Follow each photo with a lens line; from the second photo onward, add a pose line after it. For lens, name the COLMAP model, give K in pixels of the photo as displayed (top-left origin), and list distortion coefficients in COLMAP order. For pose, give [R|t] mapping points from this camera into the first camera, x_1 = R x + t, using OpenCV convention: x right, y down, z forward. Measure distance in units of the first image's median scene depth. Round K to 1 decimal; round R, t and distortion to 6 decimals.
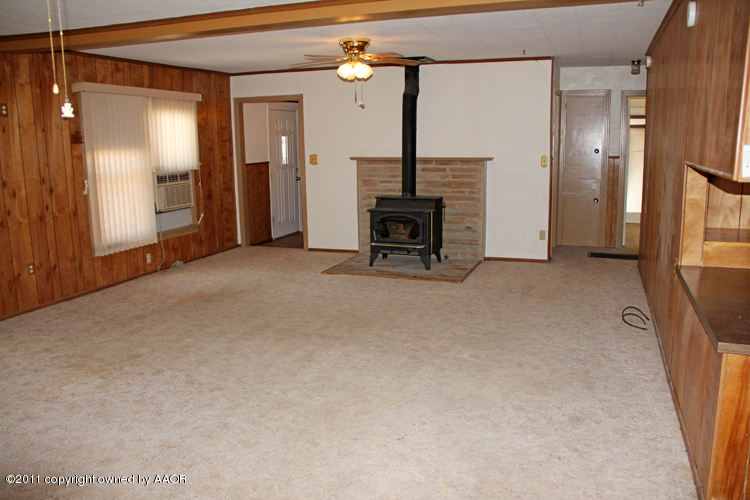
lens RADIAL K [[627.8, 0, 375.0], [0, 627.8, 250.0], [0, 0, 1]] dist [-0.058812, 0.004579]
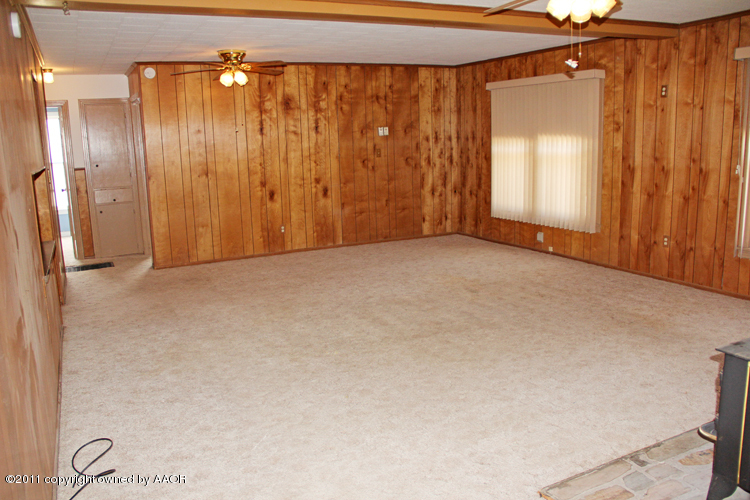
lens RADIAL K [[627.8, 0, 375.0], [0, 627.8, 250.0], [0, 0, 1]] dist [-0.058812, 0.004579]
pose [[-0.686198, 0.169750, -0.707331, 0.555265], [-0.081714, 0.948247, 0.306840, -0.247440], [0.722810, 0.268352, -0.636814, 1.357289]]
